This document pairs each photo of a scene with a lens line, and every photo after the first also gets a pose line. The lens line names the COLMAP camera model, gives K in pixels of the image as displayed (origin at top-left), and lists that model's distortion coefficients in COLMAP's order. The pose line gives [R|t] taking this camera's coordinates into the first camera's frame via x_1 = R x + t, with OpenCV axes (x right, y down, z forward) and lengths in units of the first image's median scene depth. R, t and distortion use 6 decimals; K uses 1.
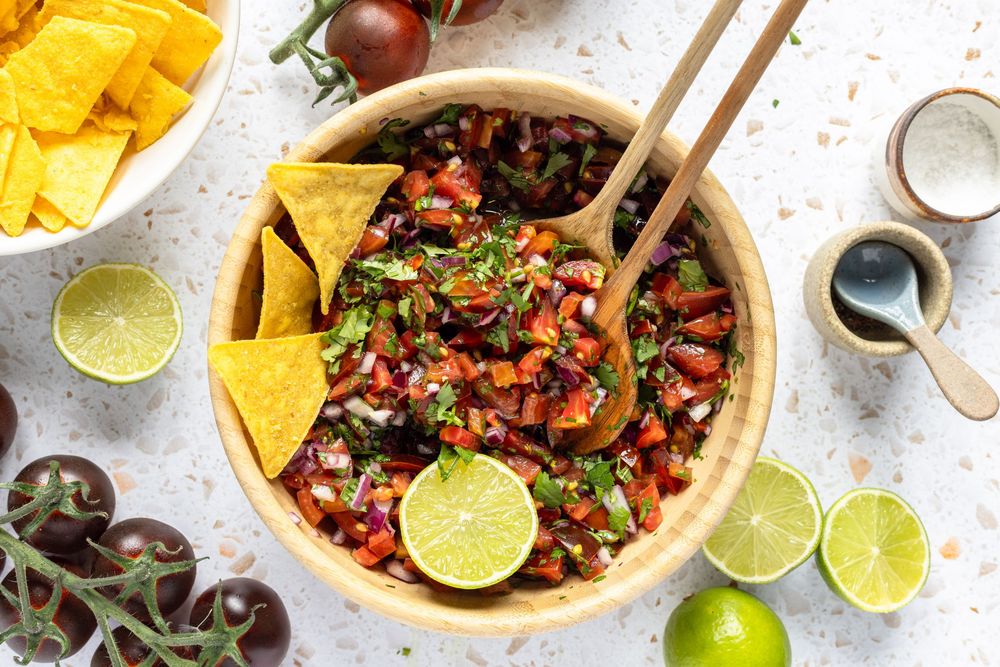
lens RADIAL K [[2314.5, 0, 500.1], [0, 2314.5, 334.7], [0, 0, 1]] dist [0.054590, 0.000000]
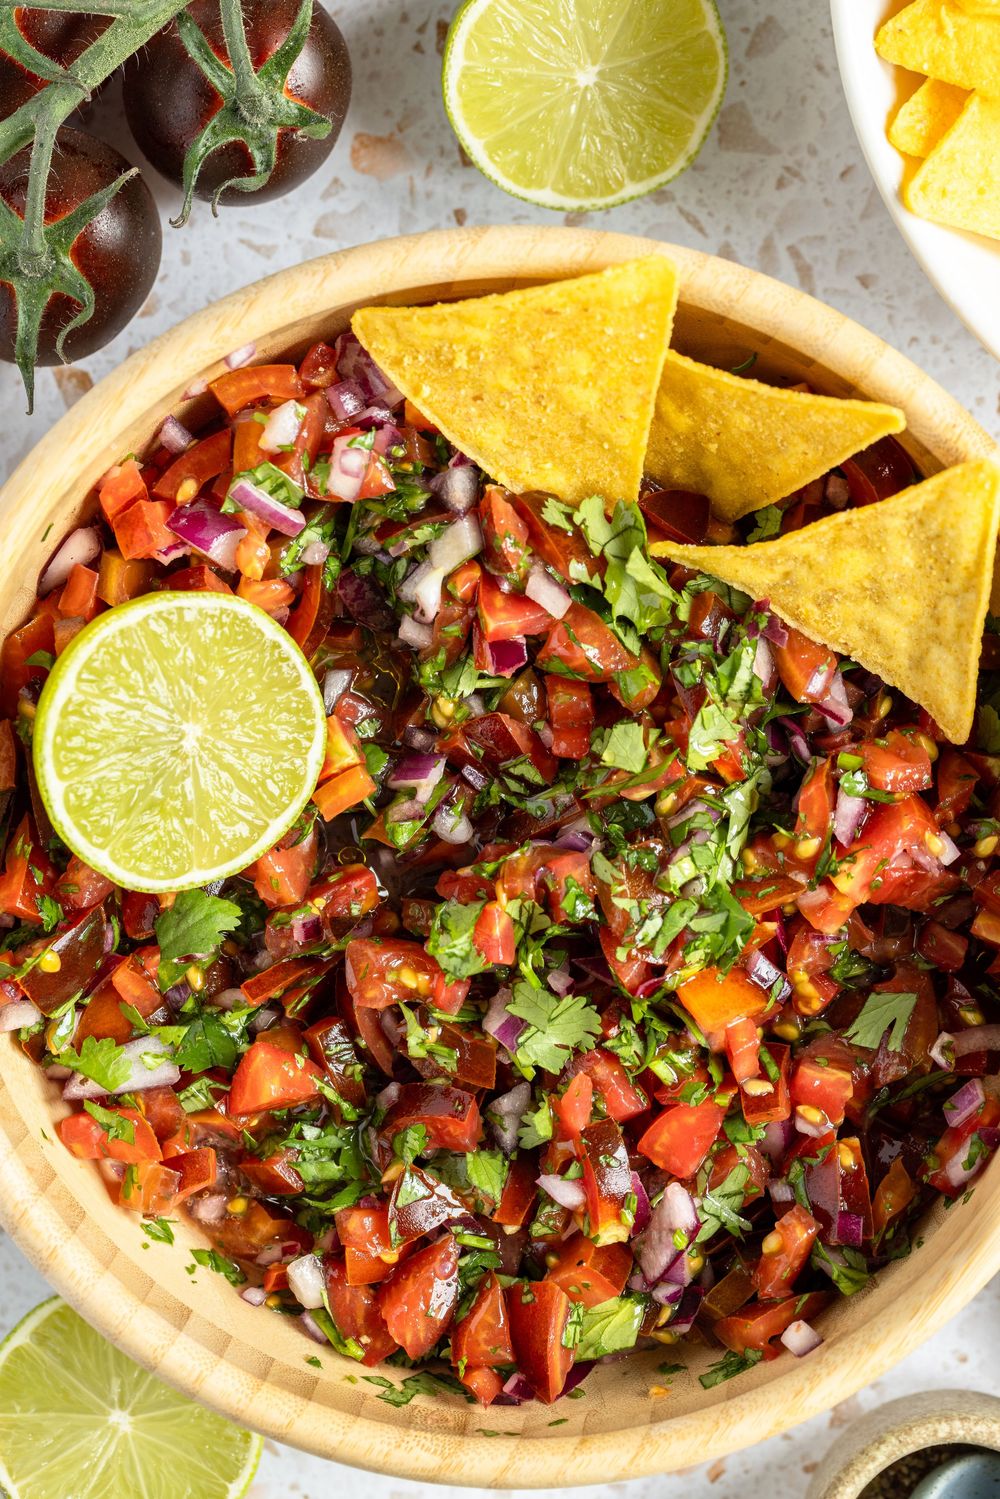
lens RADIAL K [[4316.6, 0, 503.1], [0, 4316.6, 750.5], [0, 0, 1]] dist [0.000893, 0.000000]
pose [[-0.191306, 0.980897, -0.035246, 0.006230], [-0.981467, -0.190763, 0.018209, -0.000775], [0.011138, 0.038076, 0.999213, 0.163767]]
